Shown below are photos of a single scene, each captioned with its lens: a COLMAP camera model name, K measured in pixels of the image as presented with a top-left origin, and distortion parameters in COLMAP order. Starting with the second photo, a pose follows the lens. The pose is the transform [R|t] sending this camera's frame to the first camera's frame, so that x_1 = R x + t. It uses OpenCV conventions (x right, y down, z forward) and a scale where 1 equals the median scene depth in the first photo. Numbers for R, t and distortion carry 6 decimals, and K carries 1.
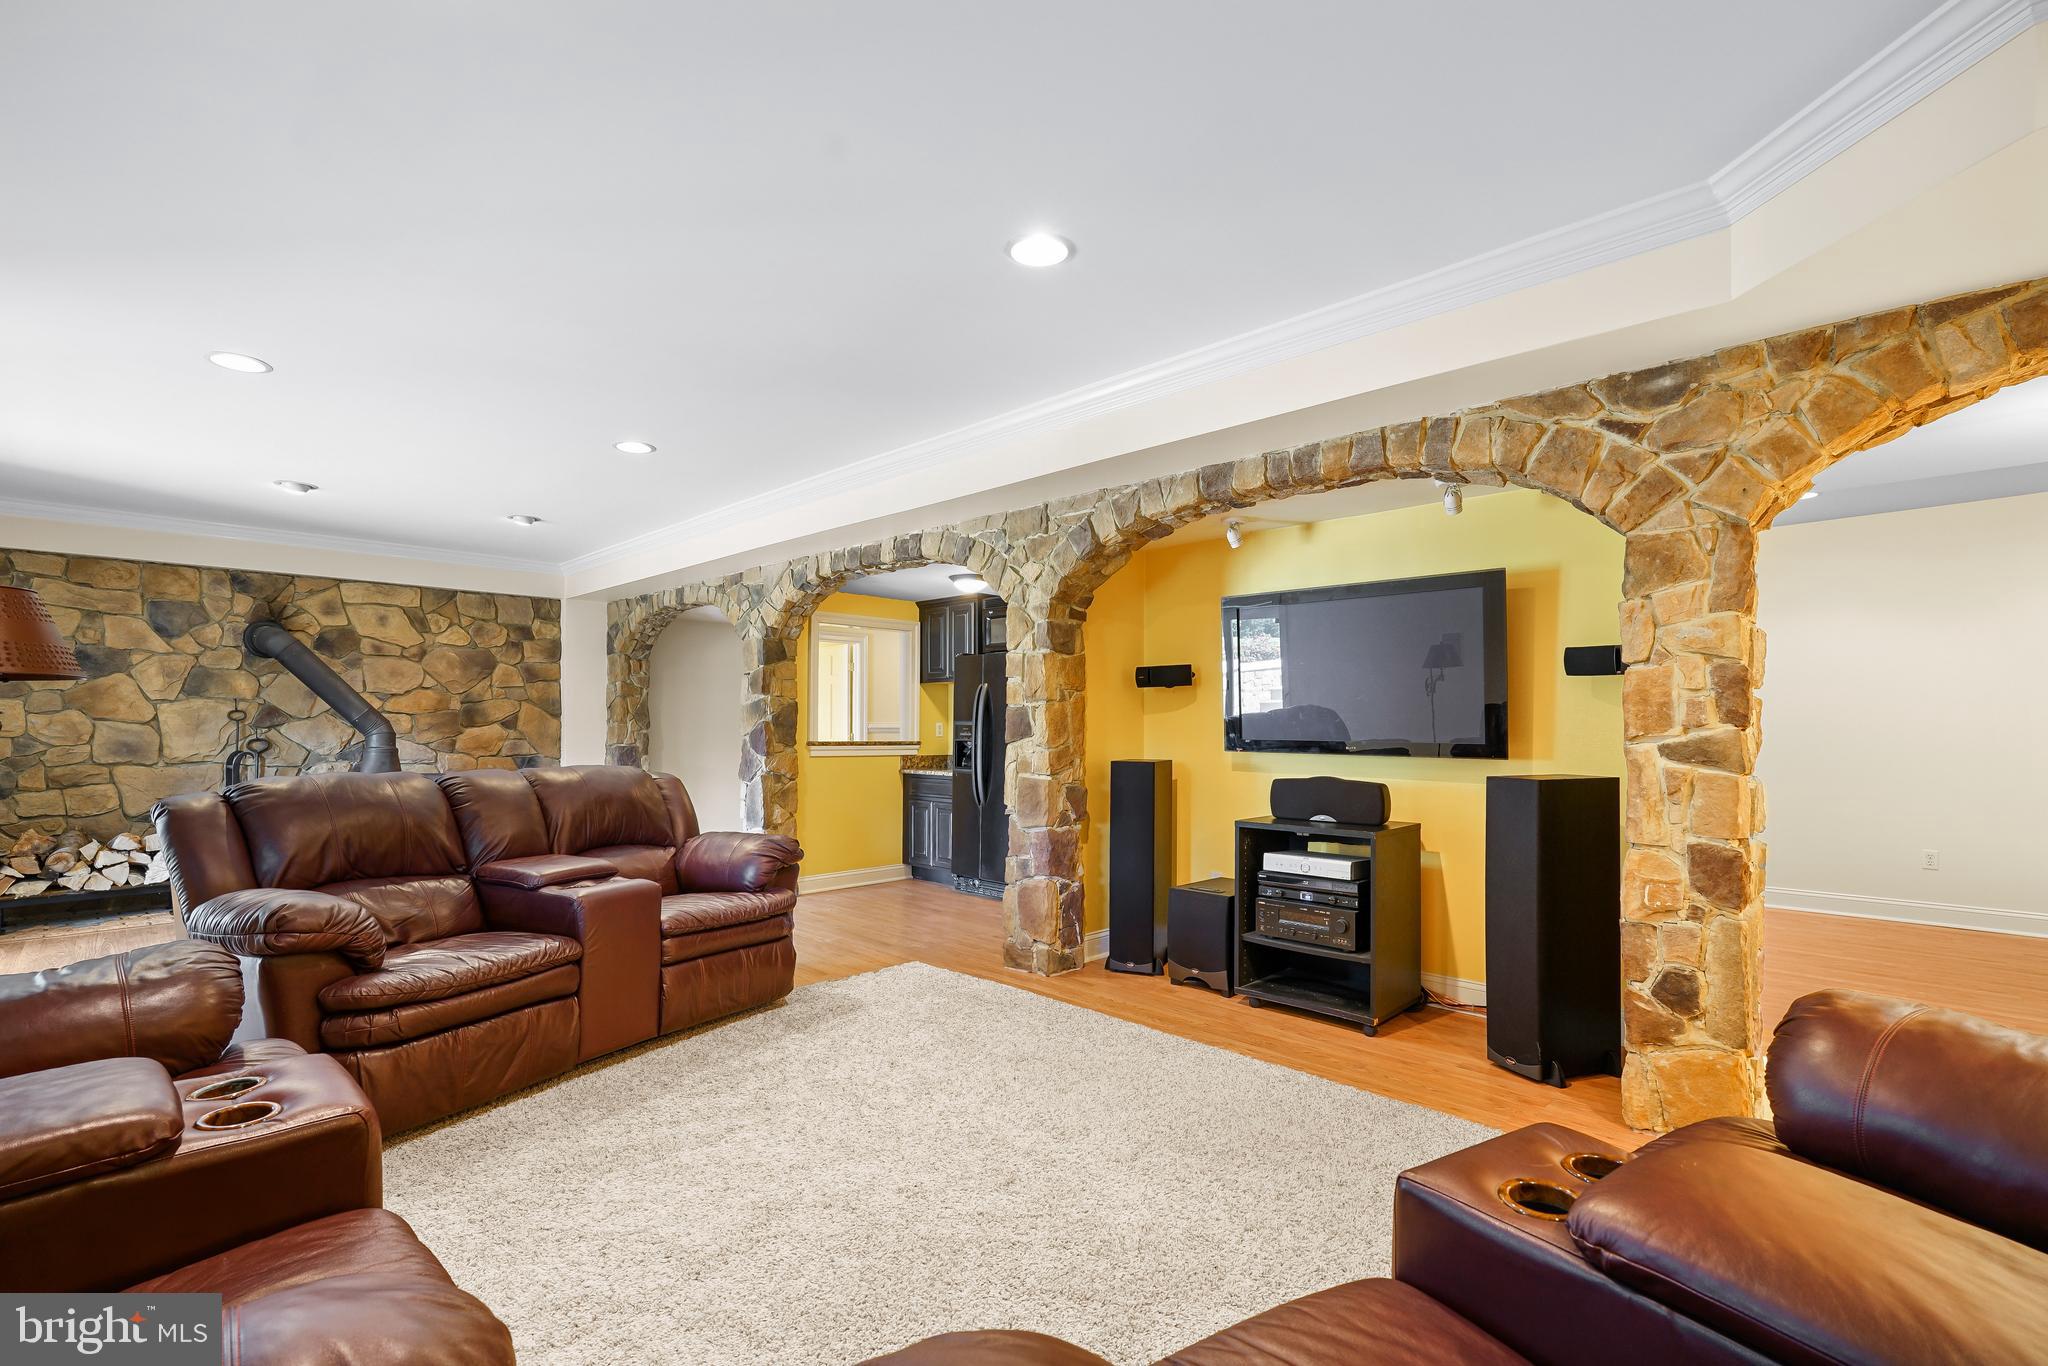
lens RADIAL K [[923.4, 0, 1032.6], [0, 923.4, 708.4], [0, 0, 1]] dist [-0.008207, 0.004137]
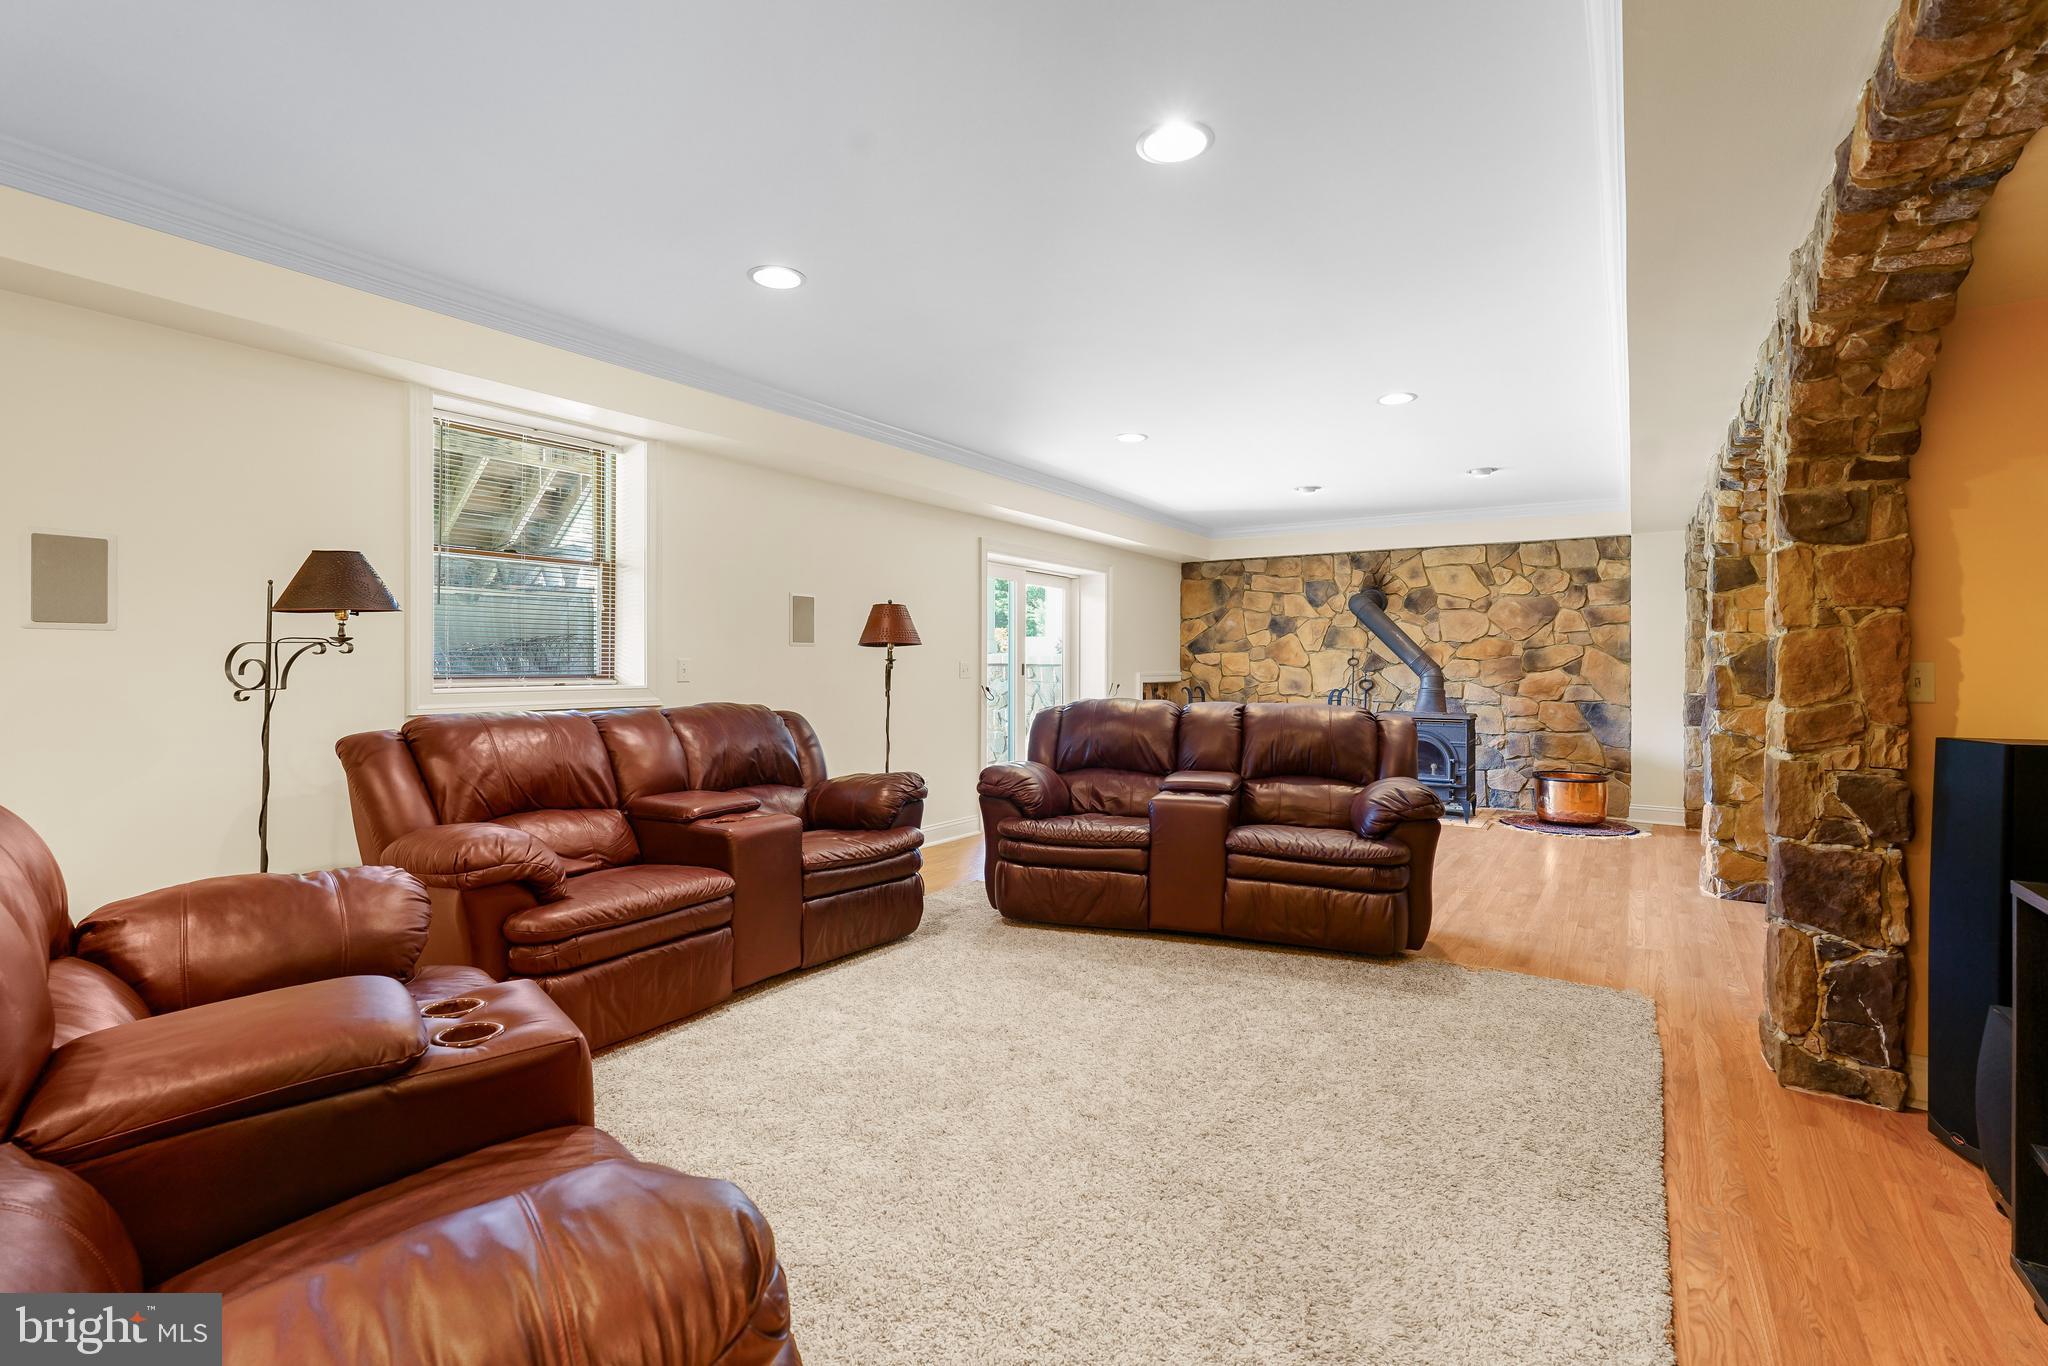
lens RADIAL K [[923.4, 0, 1020.6], [0, 923.4, 663.6], [0, 0, 1]] dist [-0.008207, 0.004137]
pose [[0.187213, -0.003784, -0.982312, 0.354316], [0.011009, 0.999938, -0.001753, 0.007391], [0.982258, -0.010486, 0.187243, 0.278128]]
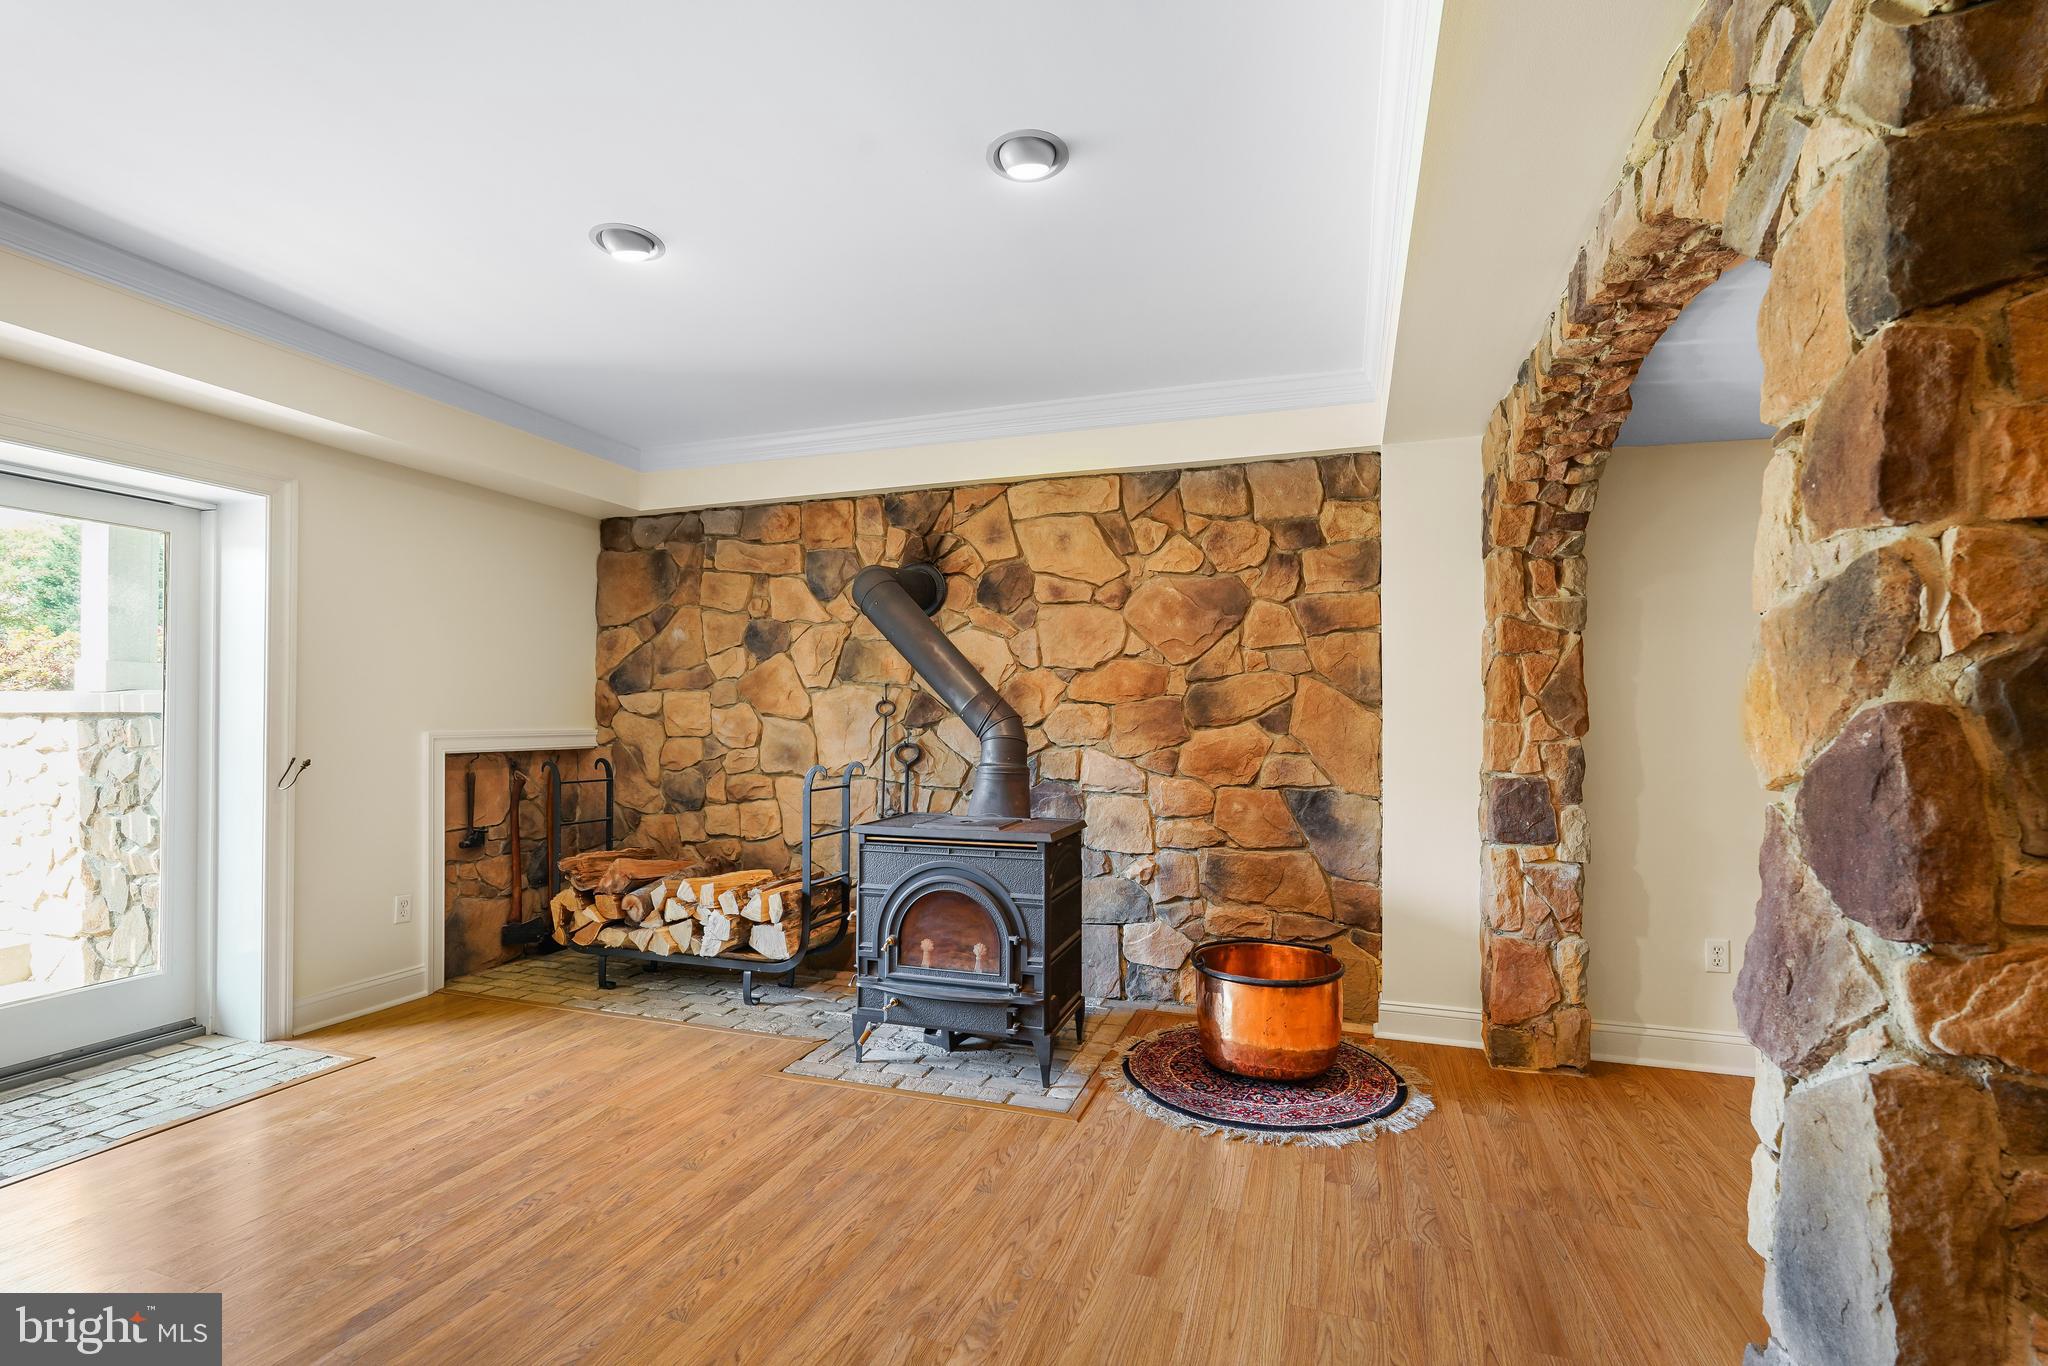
lens RADIAL K [[923.4, 0, 1009.4], [0, 923.4, 720.2], [0, 0, 1]] dist [-0.008207, 0.004137]
pose [[0.415624, -0.000389, -0.909536, -0.215171], [0.012777, 0.999904, 0.005411, 0.013814], [0.909447, -0.013870, 0.415589, 0.801657]]
